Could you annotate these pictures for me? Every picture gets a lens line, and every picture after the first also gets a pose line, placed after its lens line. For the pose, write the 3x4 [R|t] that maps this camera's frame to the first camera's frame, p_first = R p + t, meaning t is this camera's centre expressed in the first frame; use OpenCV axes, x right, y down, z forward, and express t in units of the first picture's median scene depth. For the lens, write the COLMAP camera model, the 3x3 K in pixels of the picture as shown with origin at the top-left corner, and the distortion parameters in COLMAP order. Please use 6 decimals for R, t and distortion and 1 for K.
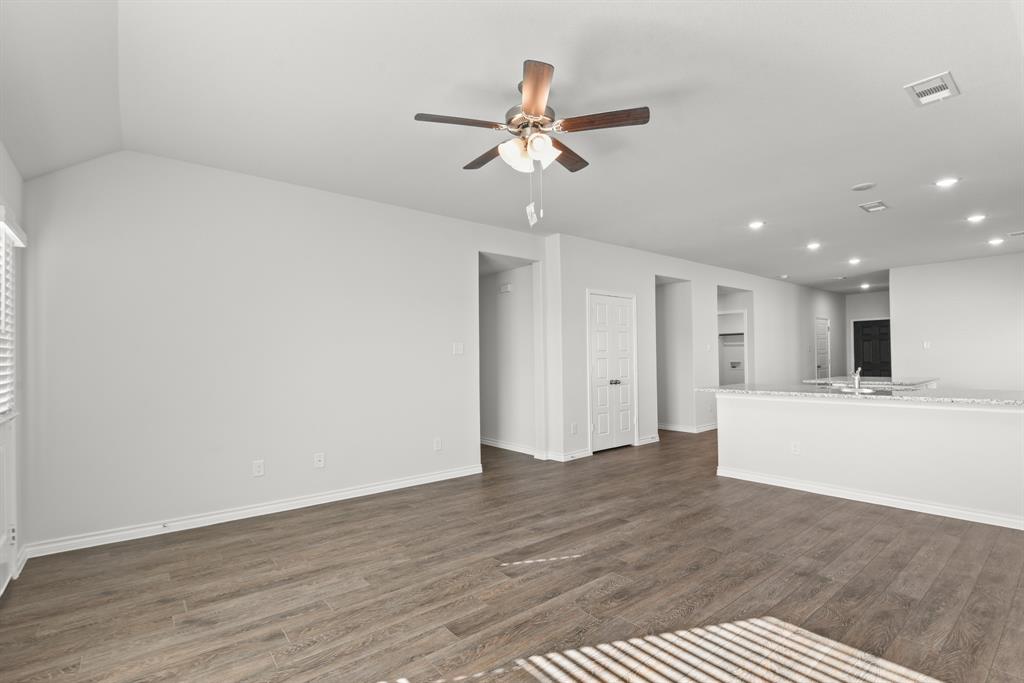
lens RADIAL K [[472.4, 0, 512.8], [0, 472.4, 348.2], [0, 0, 1]] dist [-0.003111, -0.000098]
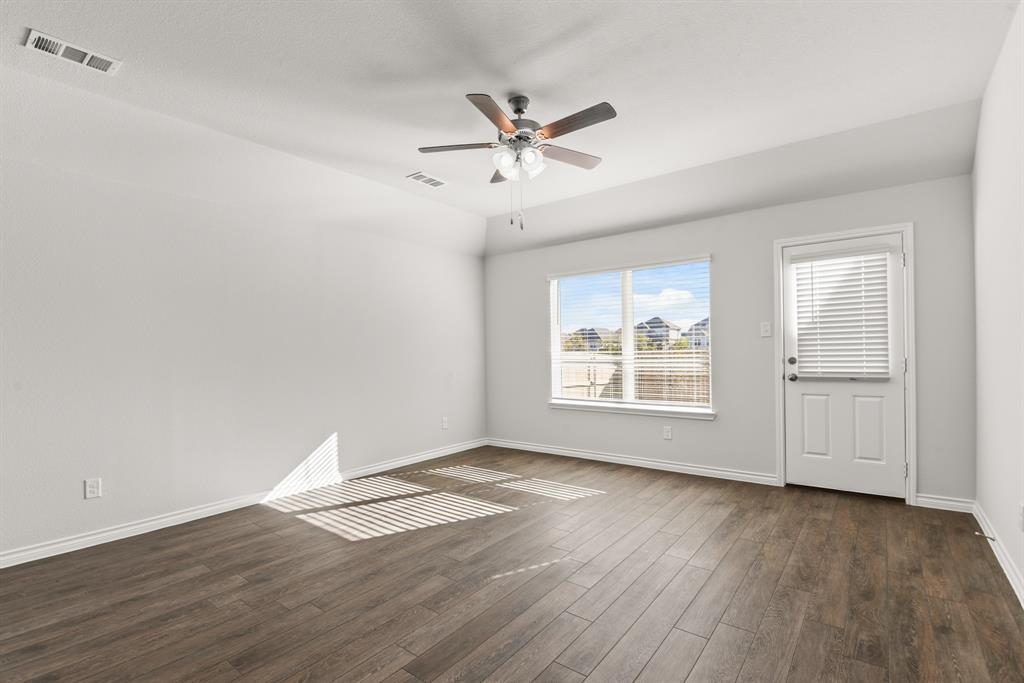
lens RADIAL K [[472.4, 0, 510.9], [0, 472.4, 347.3], [0, 0, 1]] dist [-0.003111, -0.000098]
pose [[-0.974067, 0.028152, -0.224503, 0.331858], [0.034542, 0.999101, -0.024585, 0.042213], [0.223609, -0.031702, -0.974163, 2.124256]]
